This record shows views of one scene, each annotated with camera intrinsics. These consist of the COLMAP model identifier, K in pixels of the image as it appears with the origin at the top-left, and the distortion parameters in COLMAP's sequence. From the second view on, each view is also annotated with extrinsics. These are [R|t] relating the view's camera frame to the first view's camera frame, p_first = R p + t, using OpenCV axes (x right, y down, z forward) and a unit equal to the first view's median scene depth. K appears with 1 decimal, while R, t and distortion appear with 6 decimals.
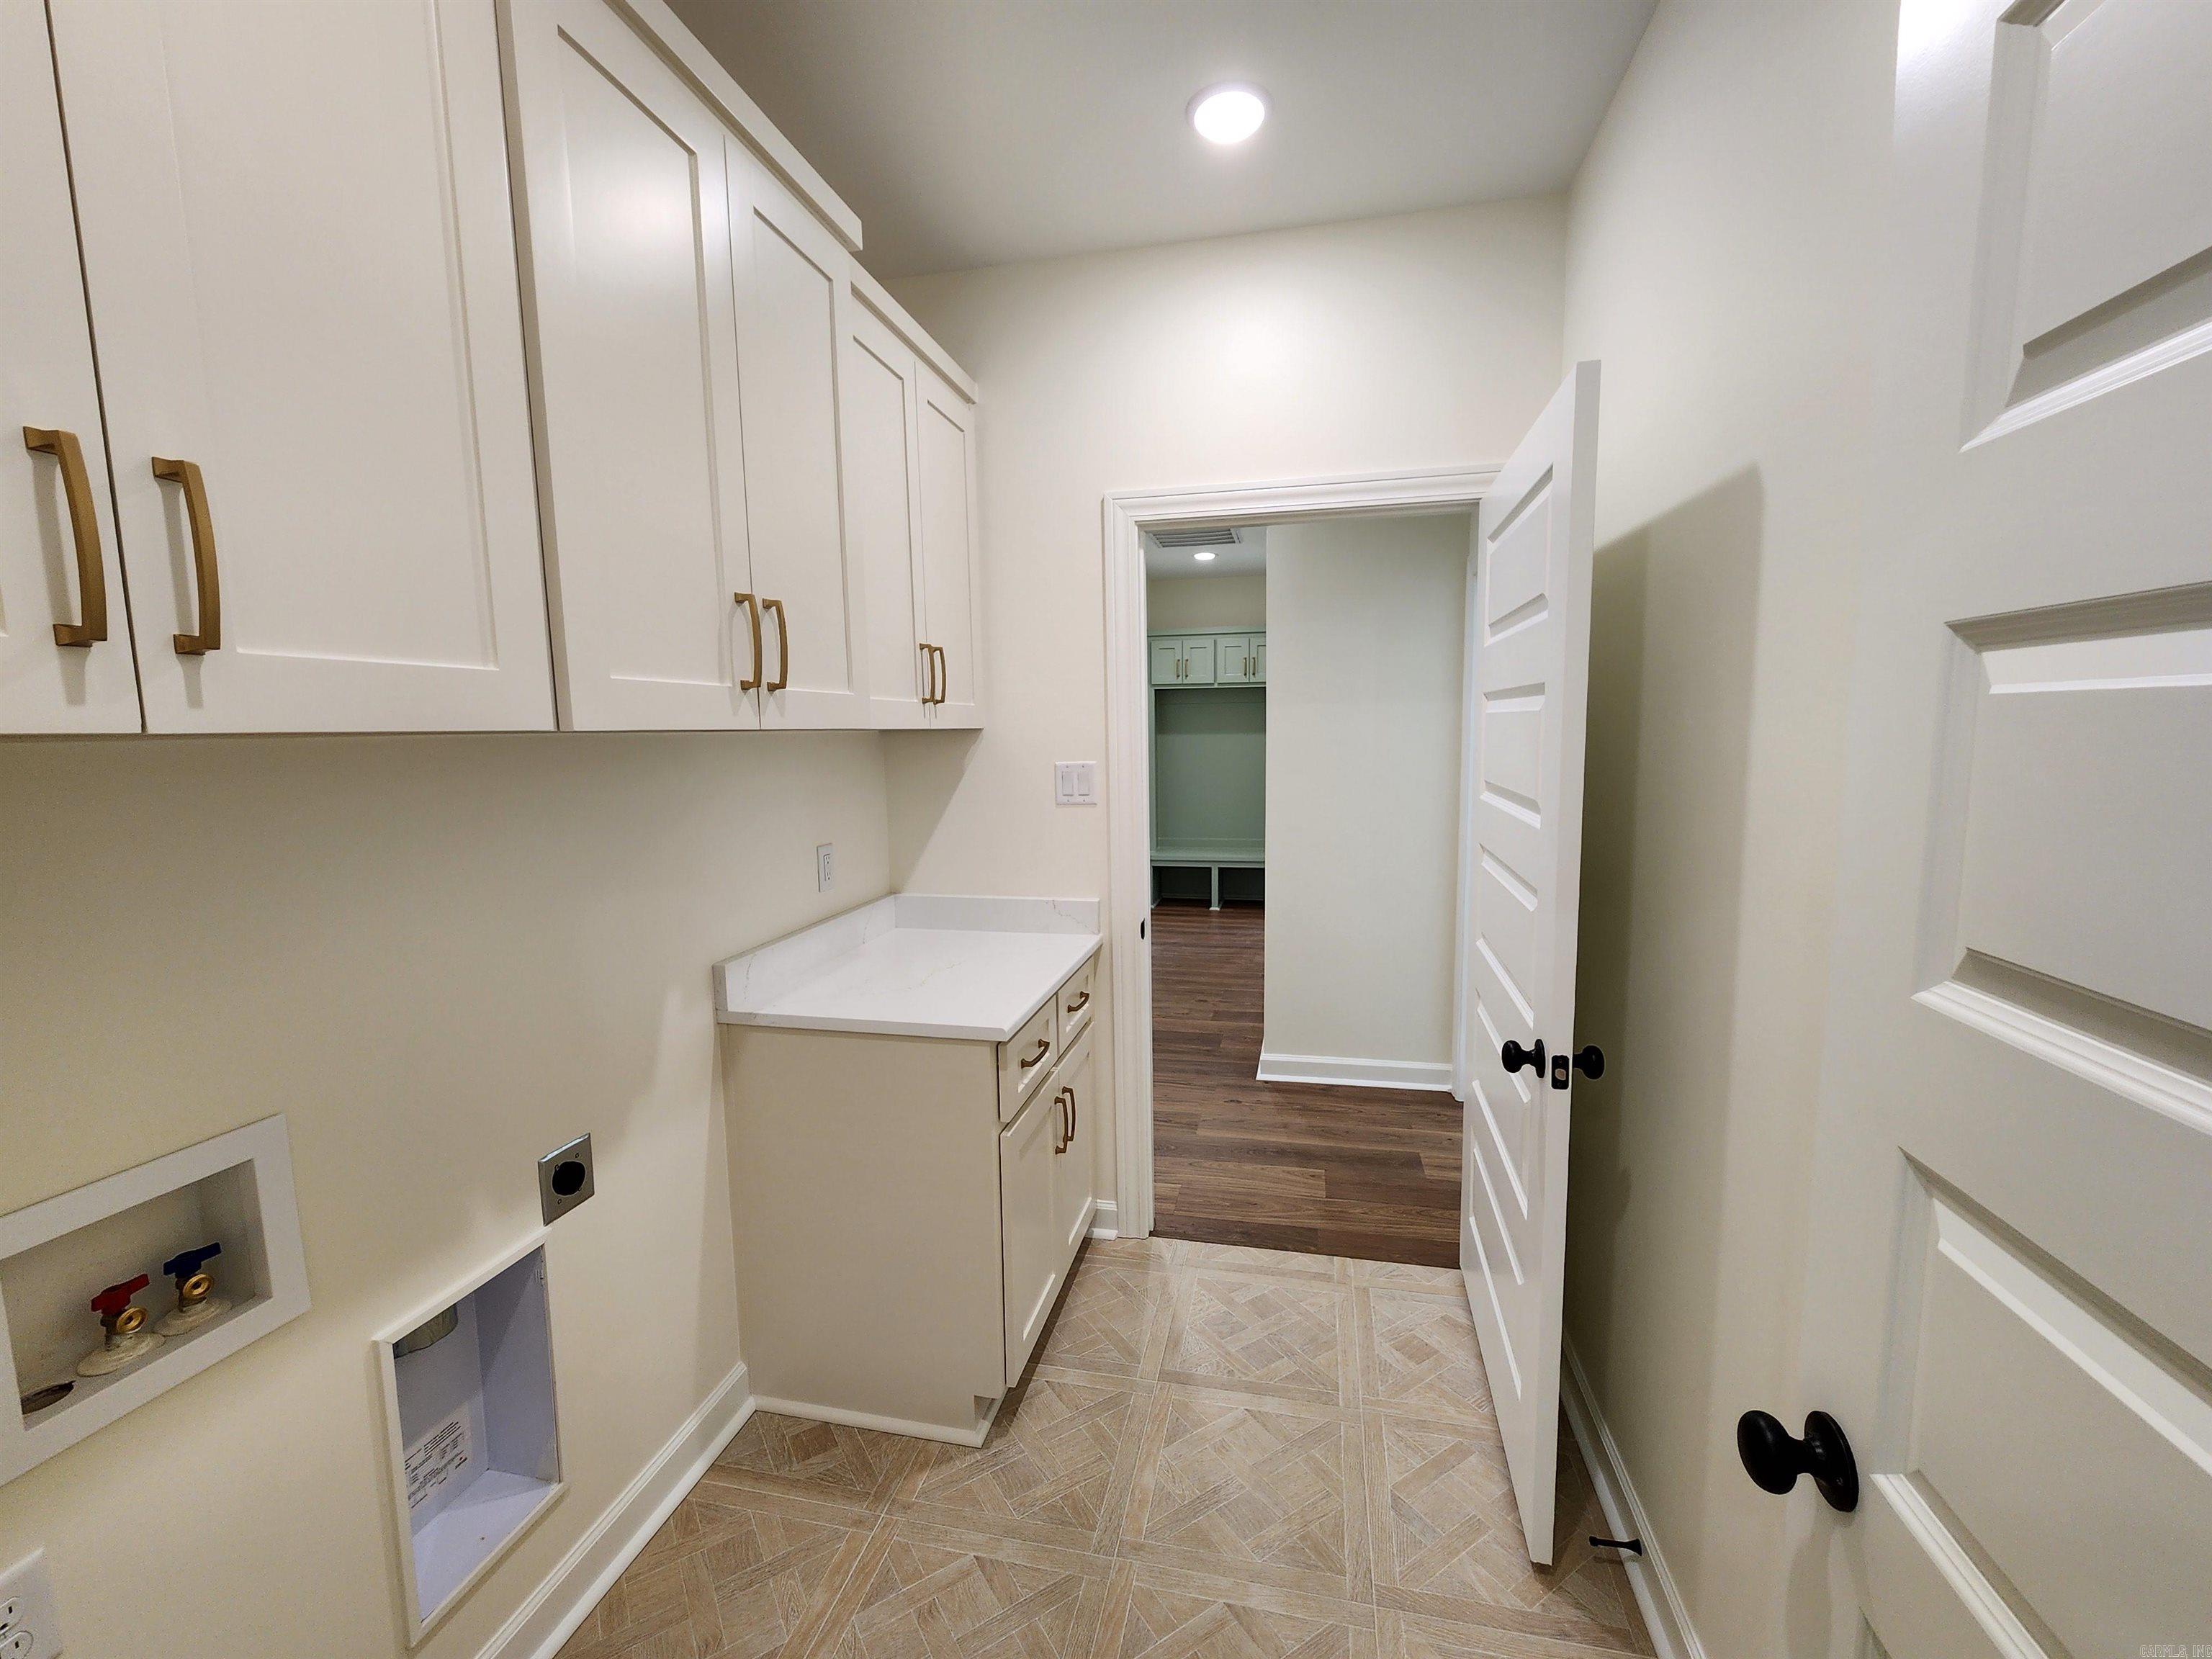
lens RADIAL K [[906.1, 0, 1113.7], [0, 906.1, 828.6], [0, 0, 1]] dist [-0.000659, 0.000247]
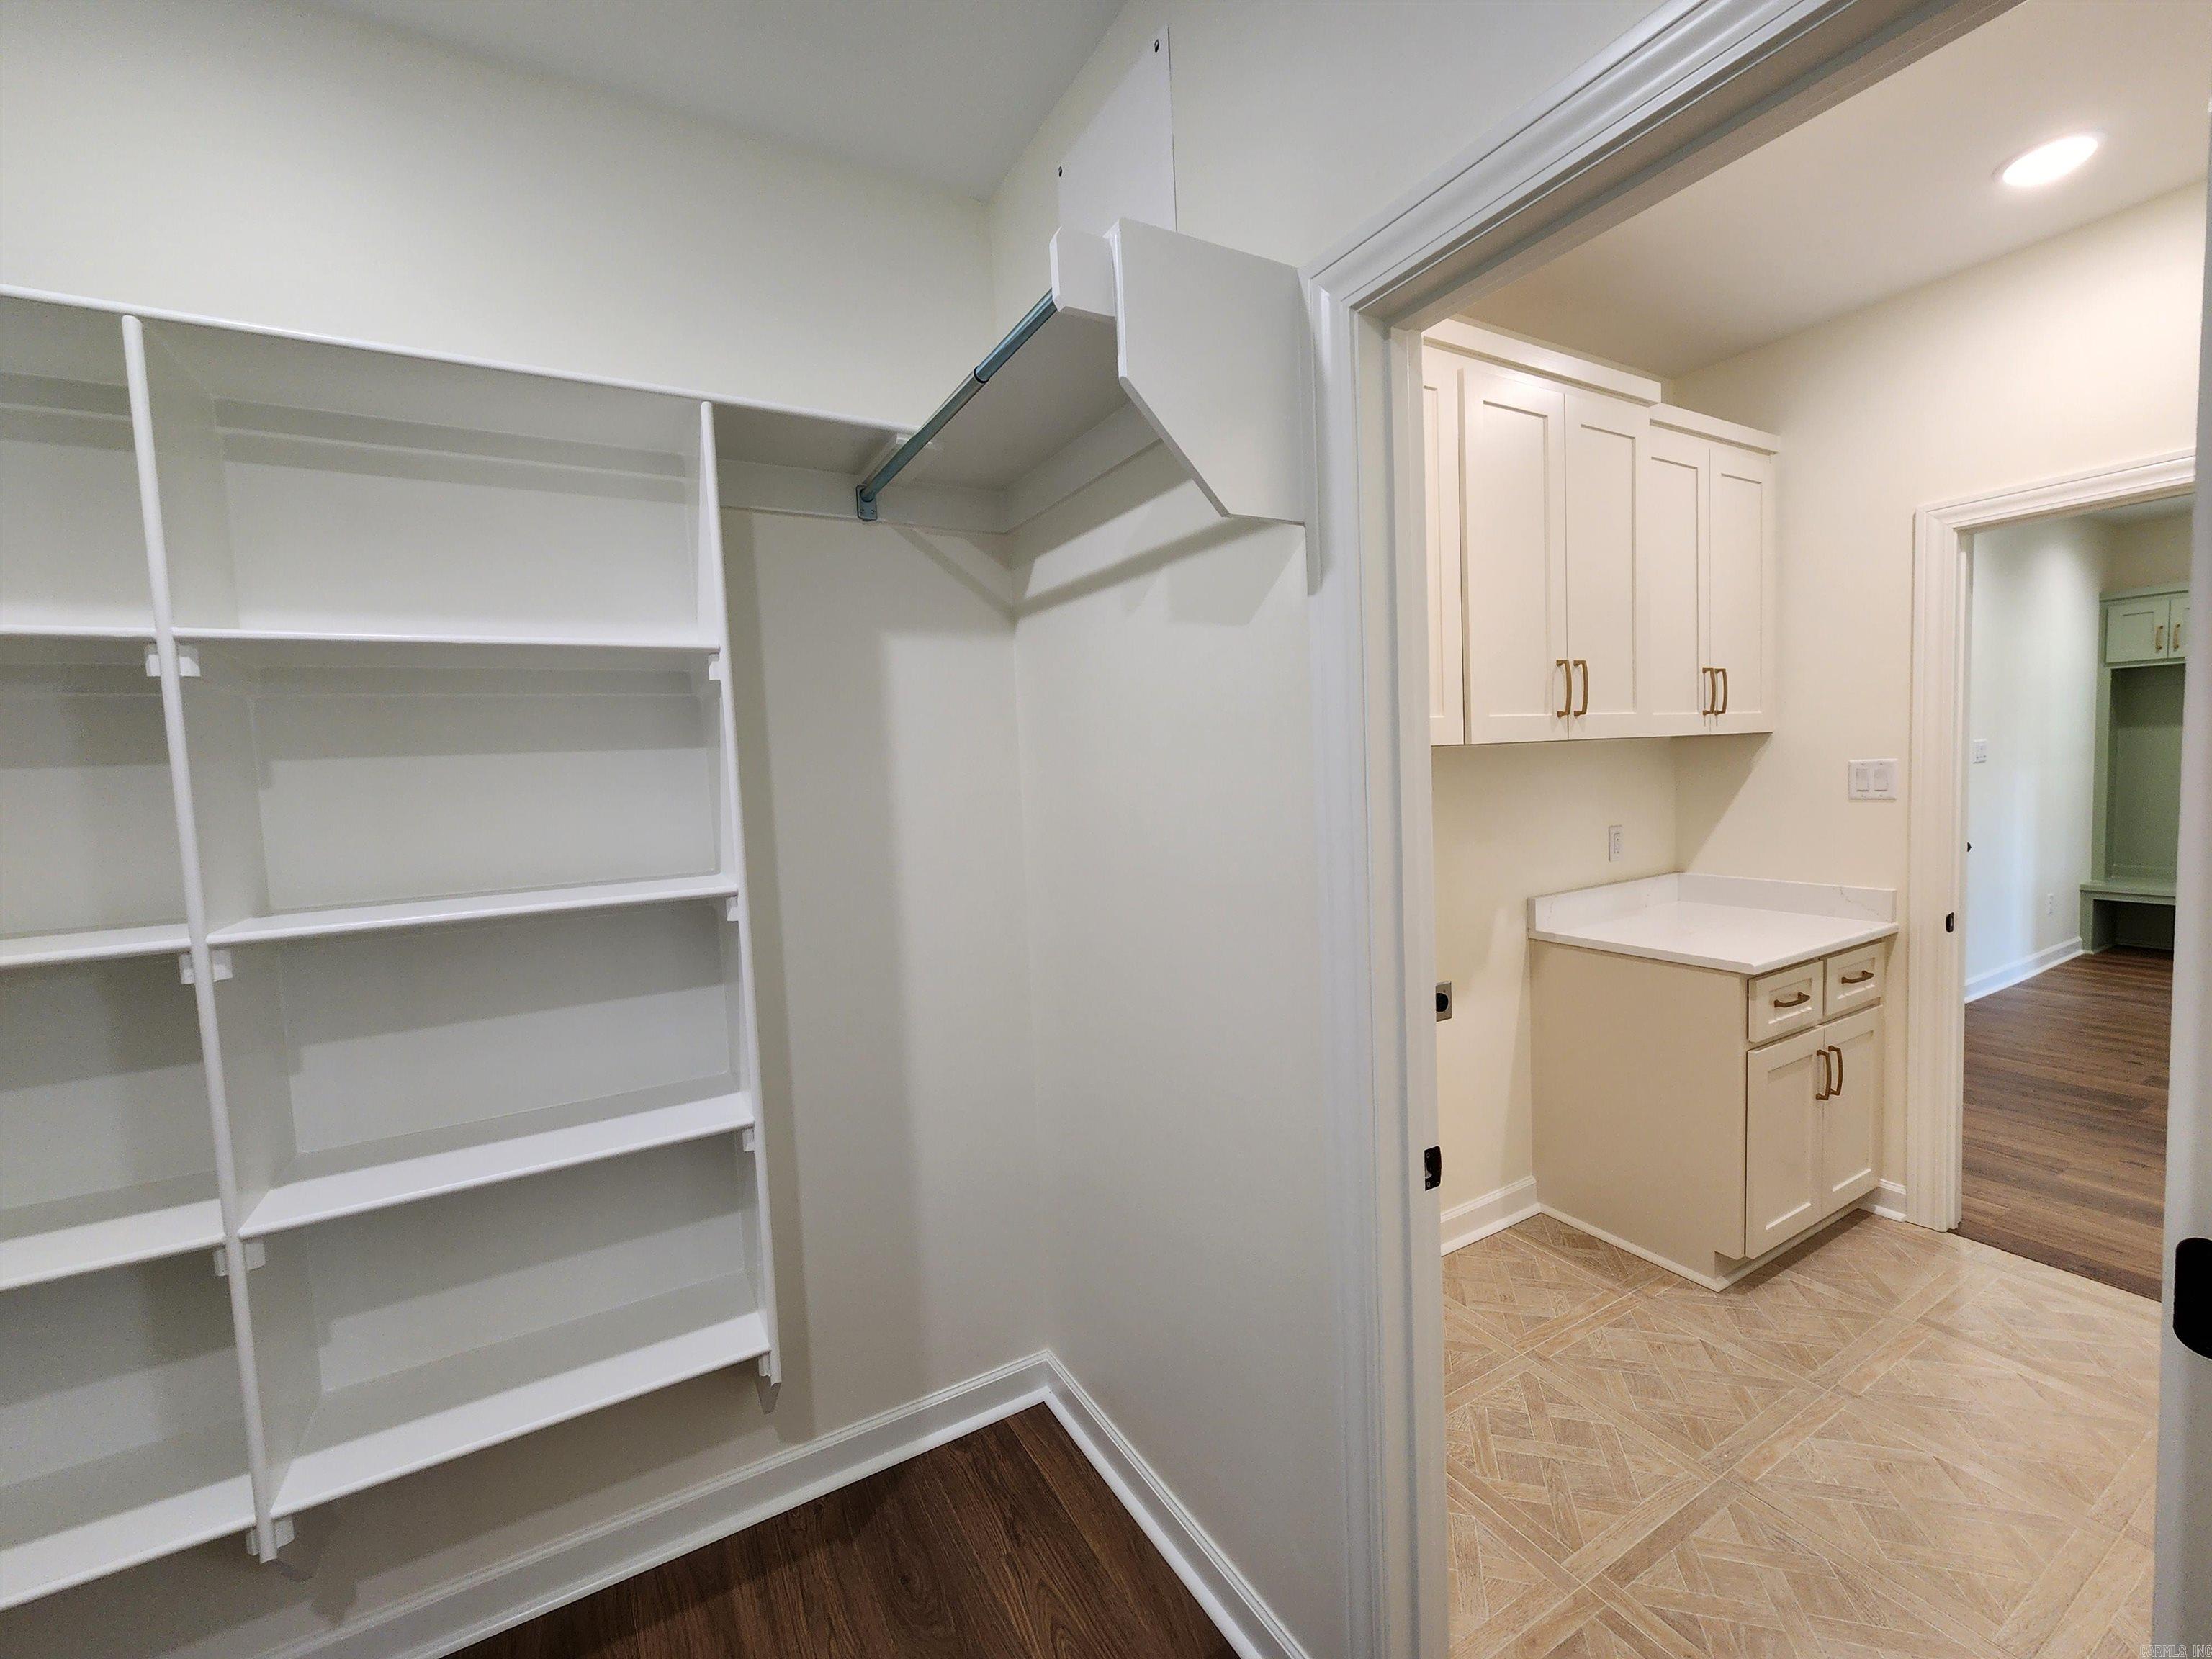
lens RADIAL K [[906.1, 0, 1113.7], [0, 906.1, 828.6], [0, 0, 1]] dist [-0.000659, 0.000247]
pose [[0.669959, 0.038665, -0.741390, 0.189072], [-0.047845, 0.998816, 0.008855, 0.050982], [0.740855, 0.029540, 0.671016, -0.474709]]
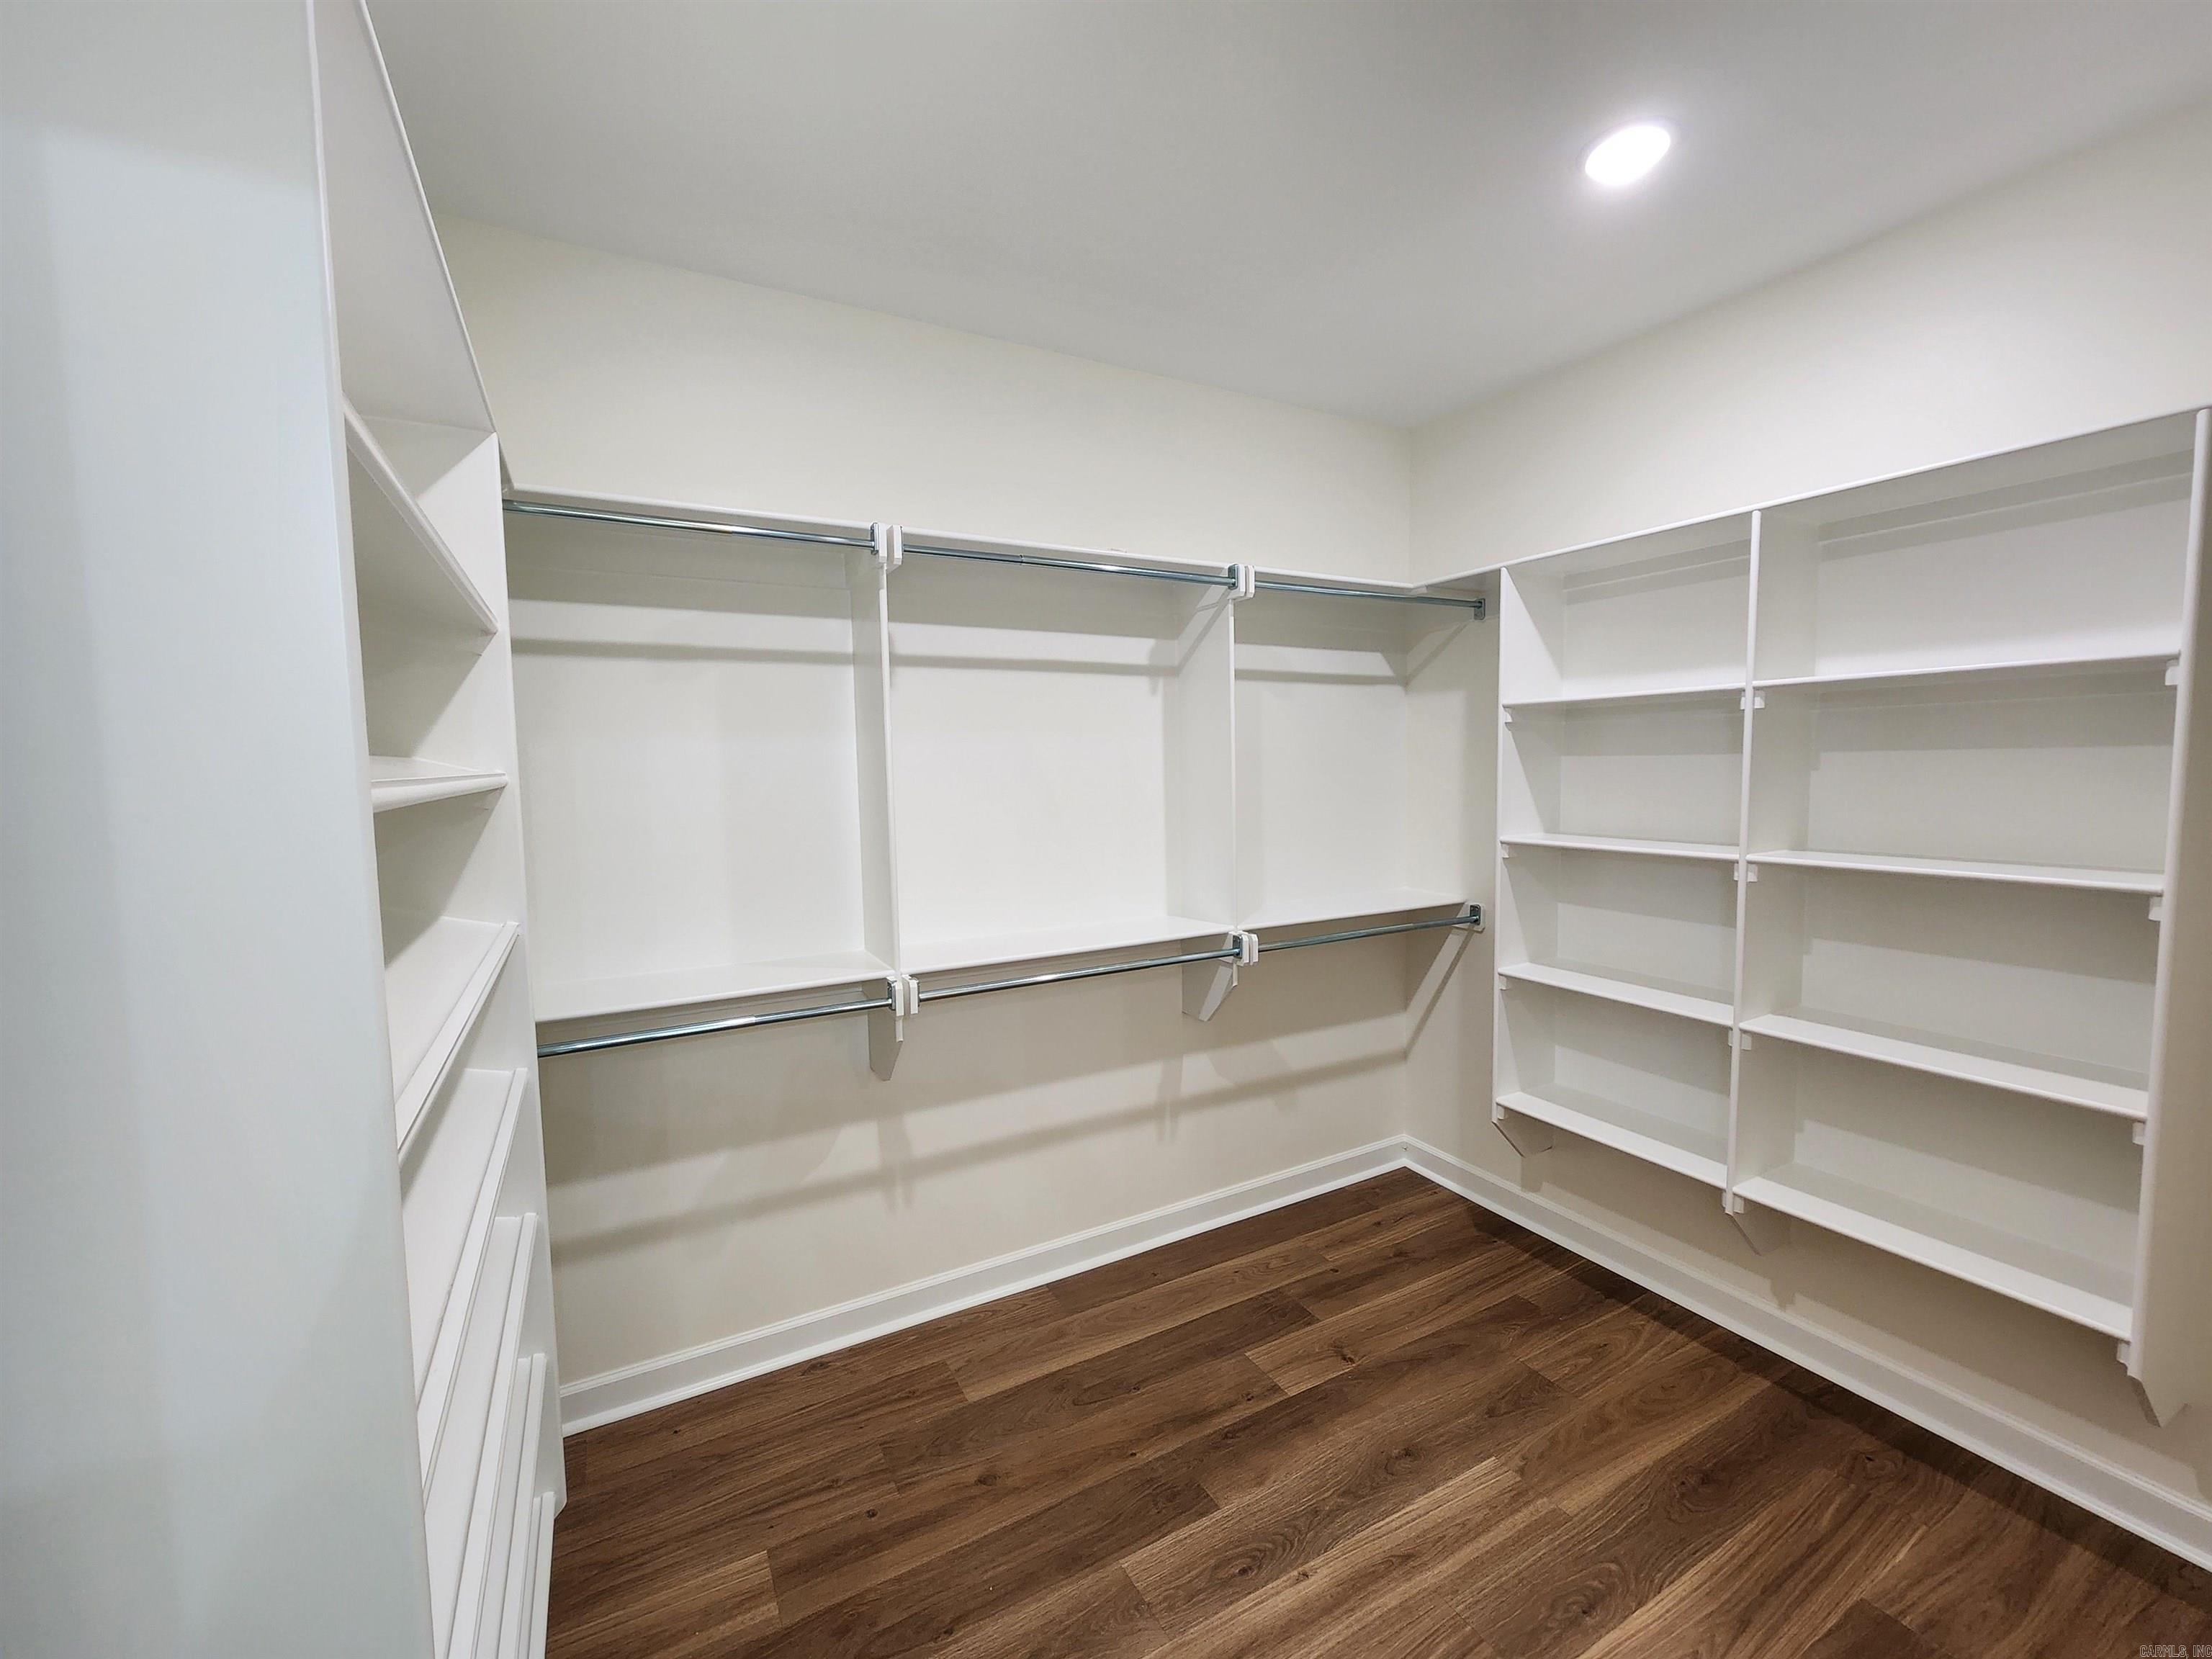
lens RADIAL K [[912.7, 0, 1116.3], [0, 912.7, 829.3], [0, 0, 1]] dist [0.006938, 0.000093]
pose [[-0.750935, 0.073036, -0.656325, 0.591889], [-0.046696, 0.985505, 0.163094, -0.012672], [0.658723, 0.153120, -0.736640, -0.222580]]
